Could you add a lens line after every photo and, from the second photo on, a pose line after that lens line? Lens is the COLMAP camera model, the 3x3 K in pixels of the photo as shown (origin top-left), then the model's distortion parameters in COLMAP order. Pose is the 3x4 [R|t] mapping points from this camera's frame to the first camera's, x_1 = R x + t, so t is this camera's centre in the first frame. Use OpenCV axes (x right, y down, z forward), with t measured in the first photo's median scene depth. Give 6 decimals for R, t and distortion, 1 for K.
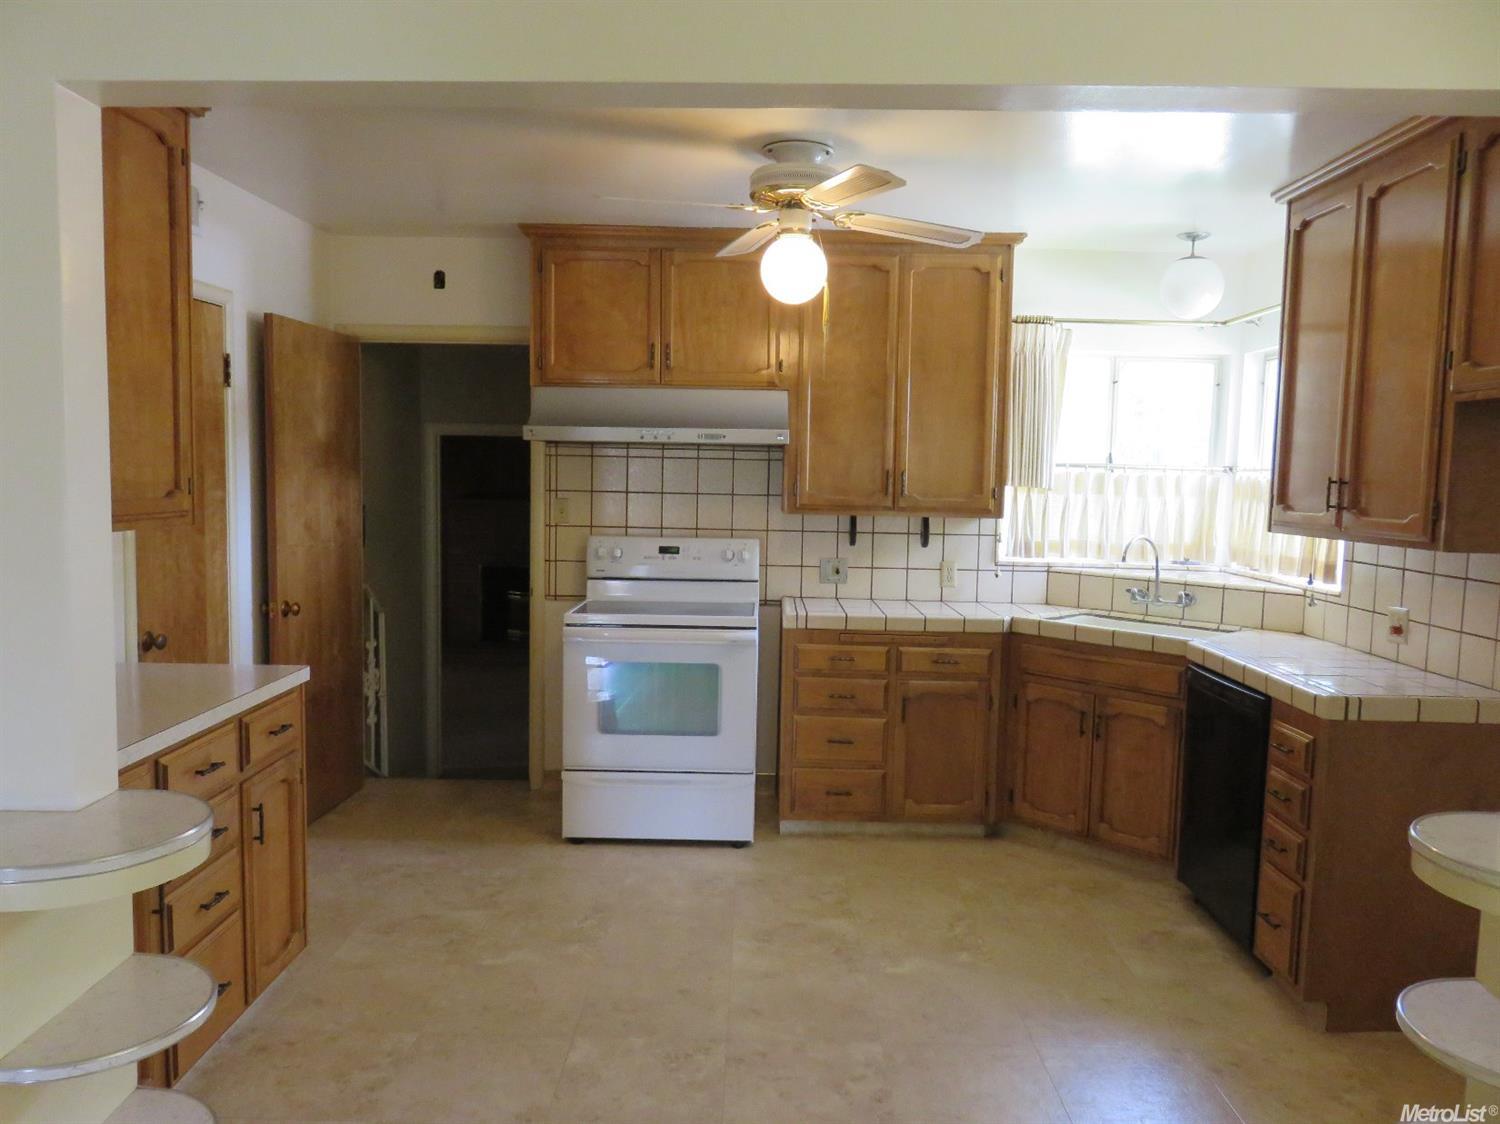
lens RADIAL K [[1107.1, 0, 734.3], [0, 1107.1, 564.2], [0, 0, 1]] dist [-0.034554, 0.006419]
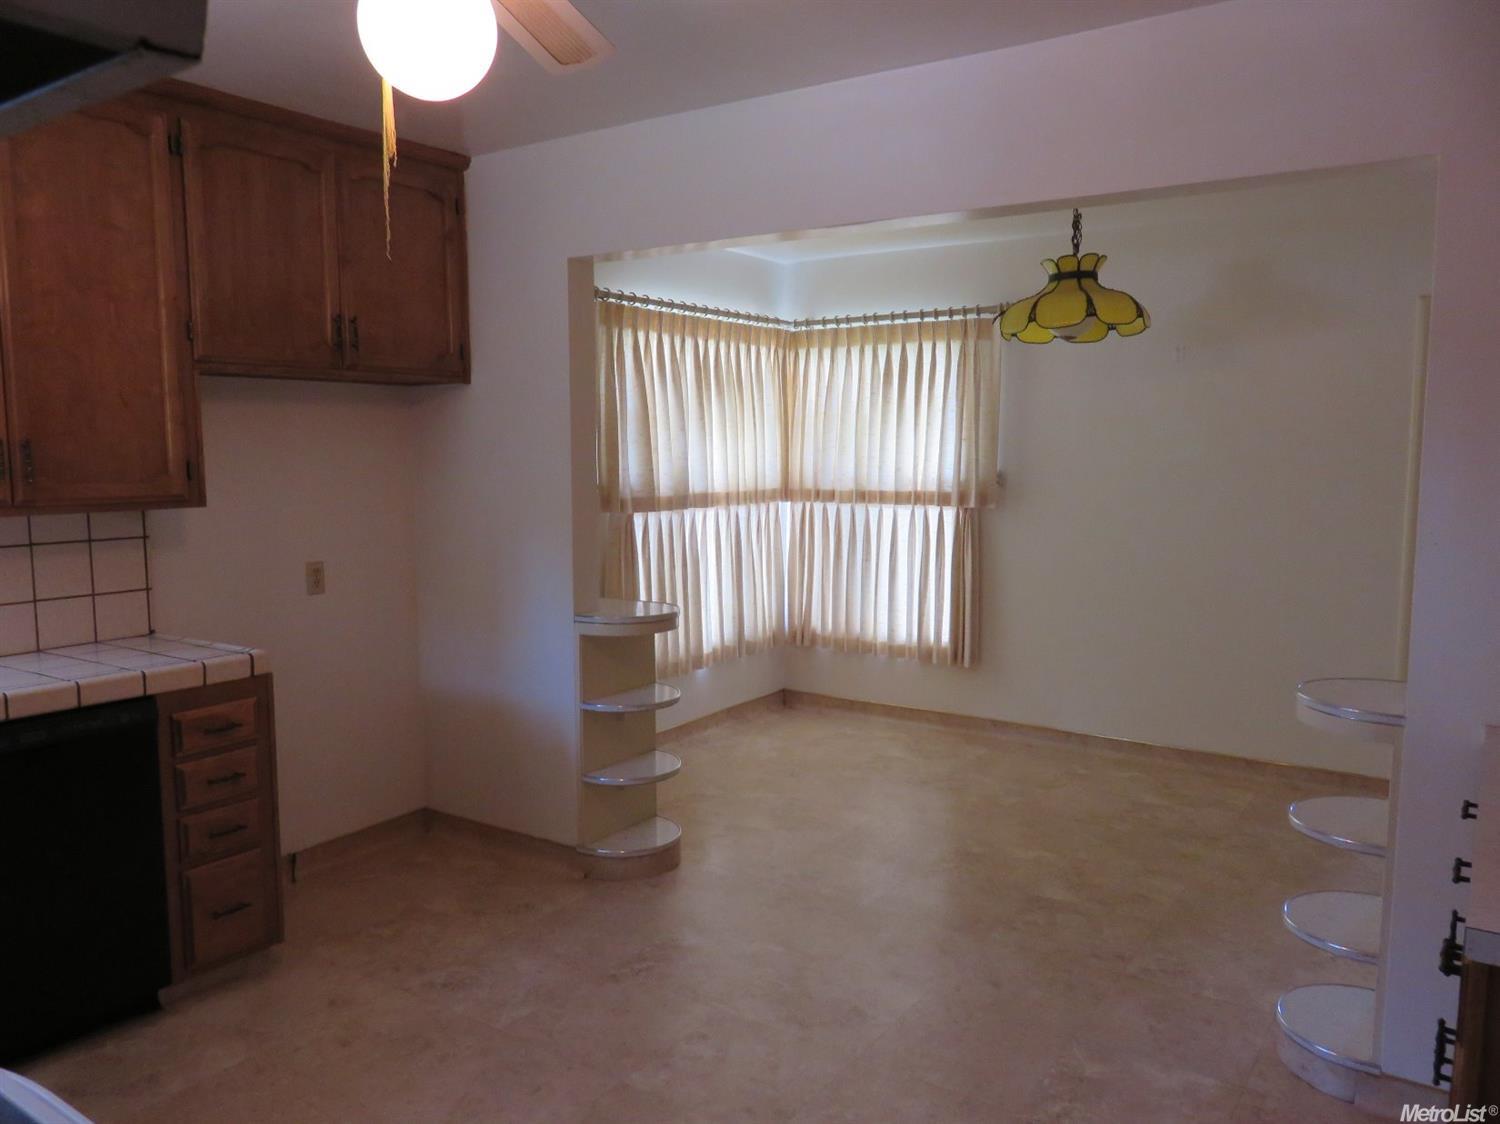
lens RADIAL K [[1107.1, 0, 734.3], [0, 1107.1, 564.2], [0, 0, 1]] dist [-0.034554, 0.006419]
pose [[-0.837617, -0.066774, 0.542161, -0.256589], [0.039939, 0.982358, 0.182695, -0.086416], [-0.544796, 0.174682, -0.820173, 1.040557]]
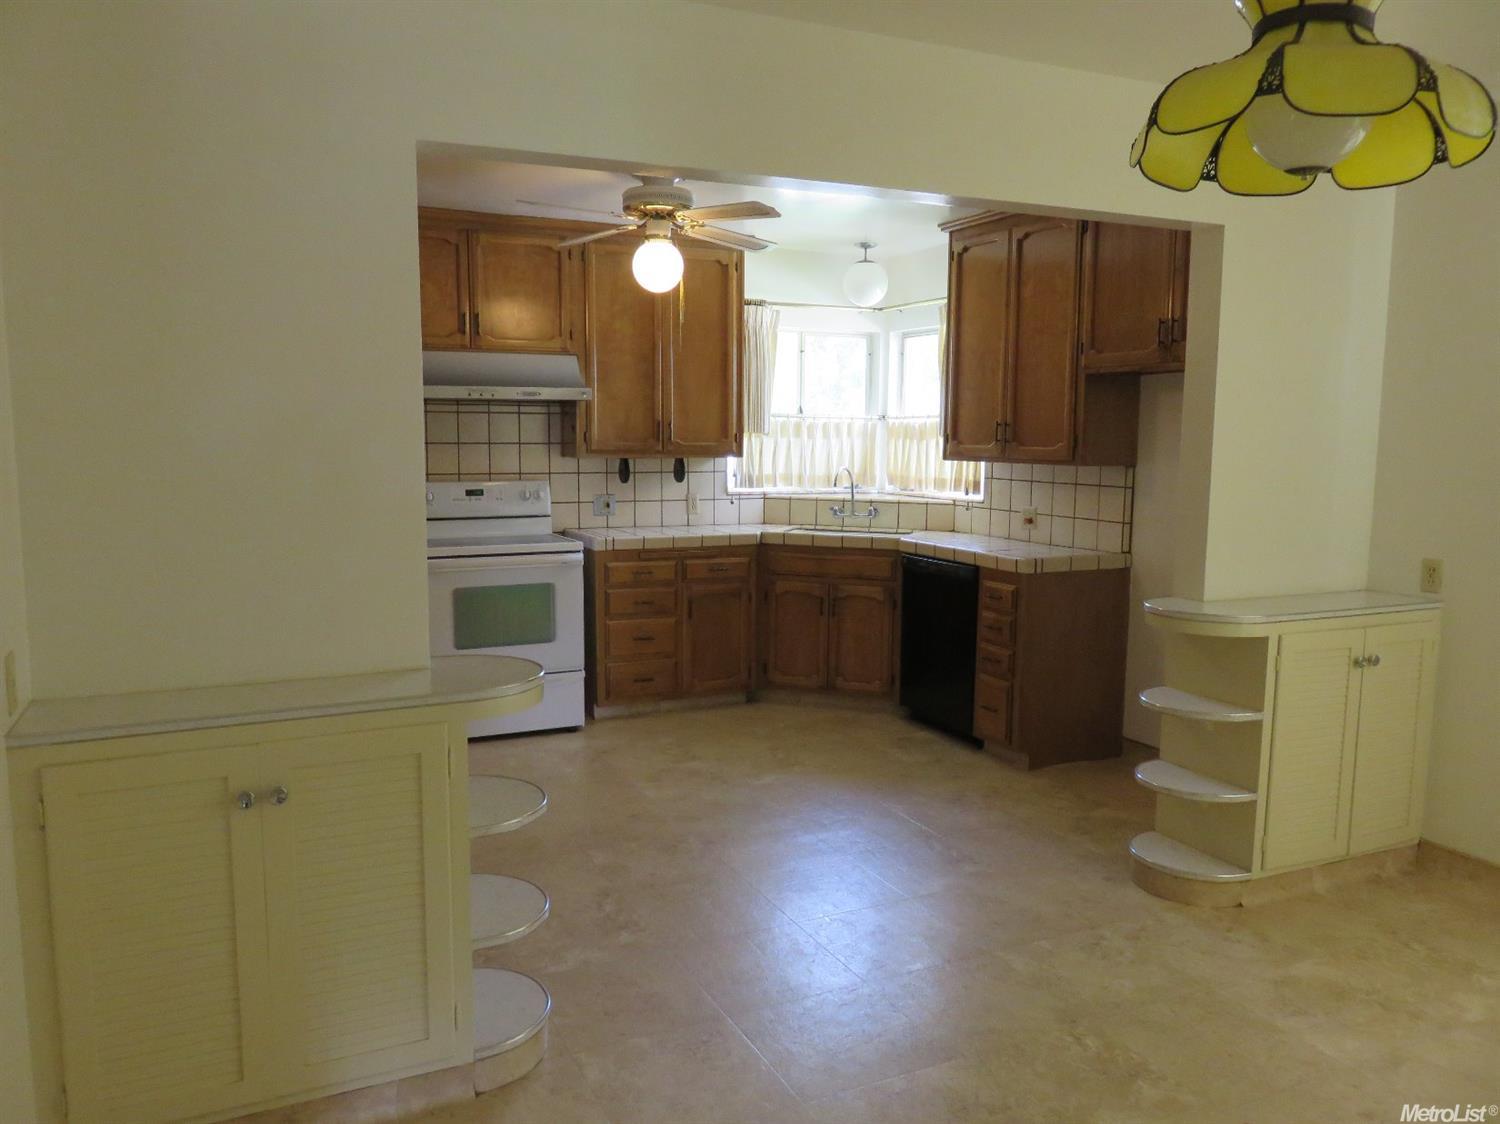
lens RADIAL K [[1107.1, 0, 734.3], [0, 1107.1, 564.2], [0, 0, 1]] dist [-0.034554, 0.006419]
pose [[0.900317, -0.065570, 0.430266, -0.346156], [0.047463, 0.997482, 0.052695, 0.015264], [-0.432638, -0.027021, 0.901163, -0.172749]]
